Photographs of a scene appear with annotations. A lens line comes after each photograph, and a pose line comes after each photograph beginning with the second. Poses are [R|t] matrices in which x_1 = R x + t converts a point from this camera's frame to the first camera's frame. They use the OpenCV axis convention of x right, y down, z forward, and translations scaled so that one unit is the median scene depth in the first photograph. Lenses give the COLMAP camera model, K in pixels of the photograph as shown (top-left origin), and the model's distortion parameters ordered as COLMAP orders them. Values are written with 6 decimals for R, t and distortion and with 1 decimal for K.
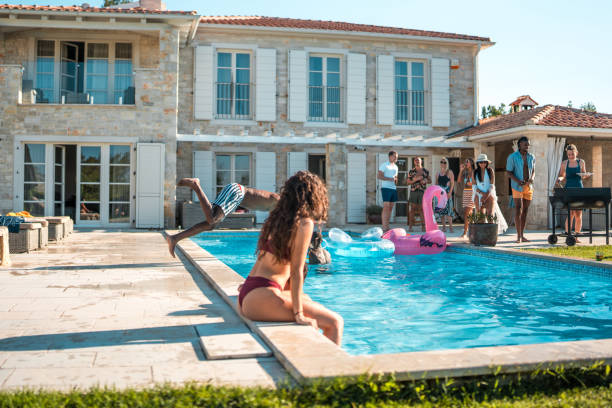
lens RADIAL K [[676.5, 0, 272.0], [0, 676.5, 184.1], [0, 0, 1]] dist [-0.130707, 0.000000]
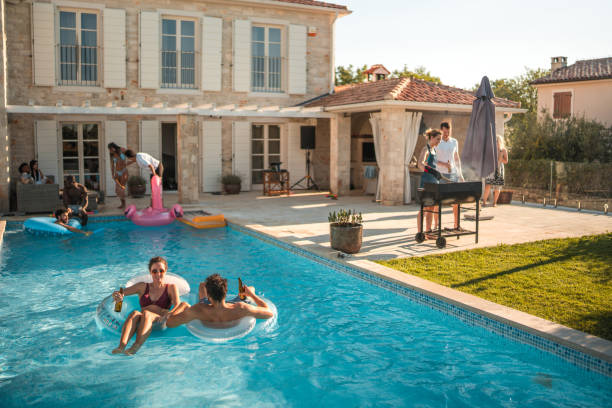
lens RADIAL K [[588.0, 0, 294.8], [0, 588.0, 191.6], [0, 0, 1]] dist [-0.115788, 0.000000]
pose [[0.970303, -0.022735, 0.240822, 0.036285], [-0.002881, 0.994417, 0.105483, -0.035368], [-0.241876, -0.103045, 0.964820, 0.150218]]
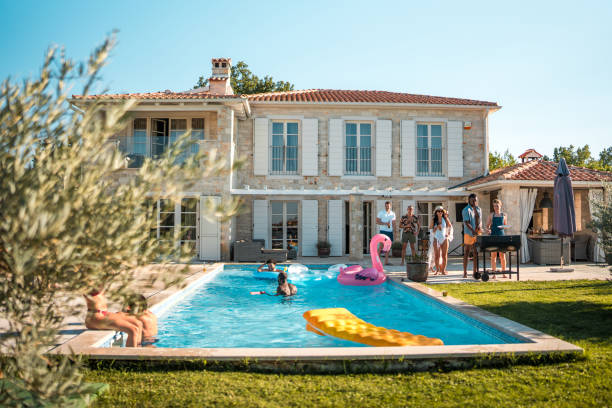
lens RADIAL K [[588.0, 0, 305.5], [0, 588.0, 207.6], [0, 0, 1]] dist [-0.115788, 0.000000]
pose [[0.988407, -0.006290, -0.151695, 0.149912], [0.004493, 0.999916, -0.012184, -0.019697], [0.151759, 0.011362, 0.988352, -0.093452]]
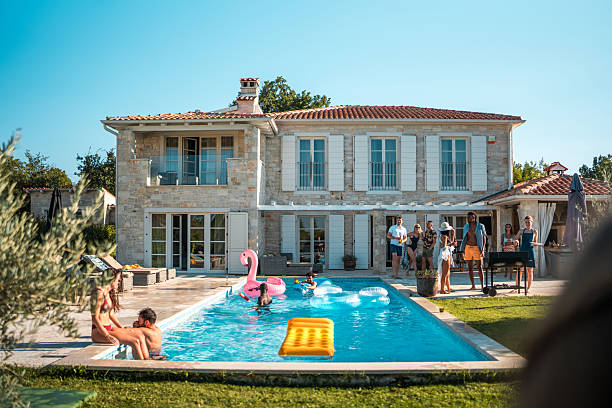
lens RADIAL K [[588.0, 0, 313.4], [0, 588.0, 201.1], [0, 0, 1]] dist [-0.115788, 0.000000]
pose [[0.976654, -0.018260, -0.214043, 0.190486], [0.009829, 0.999136, -0.040386, -0.028236], [0.214595, 0.037339, 0.975989, -0.115954]]
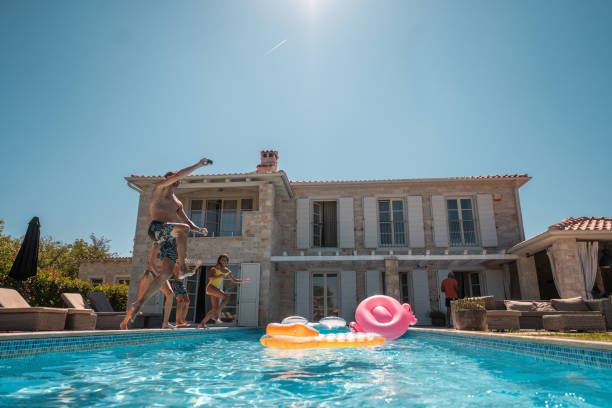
lens RADIAL K [[415.1, 0, 303.0], [0, 415.1, 204.8], [0, 0, 1]] dist [0.040227, -0.010751]
pose [[0.958324, -0.078232, -0.274763, 0.143913], [0.006378, 0.967393, -0.253199, 0.035497], [0.285612, 0.240895, 0.927575, 0.165665]]
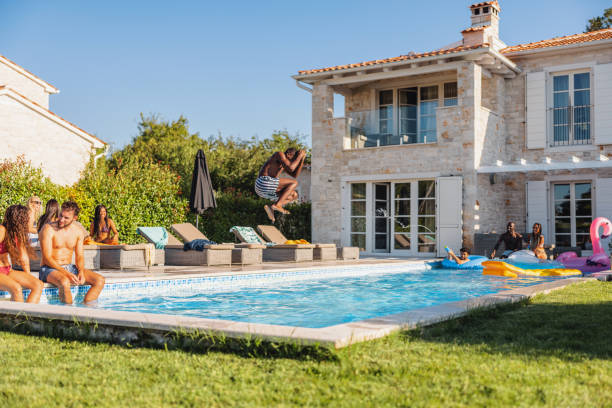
lens RADIAL K [[701.3, 0, 306.5], [0, 701.3, 206.3], [0, 0, 1]] dist [0.010119, 0.000000]
pose [[0.723284, -0.029997, -0.689899, 0.347366], [0.013516, 0.999480, -0.029286, 0.012087], [0.690418, 0.011857, 0.723313, 0.042614]]
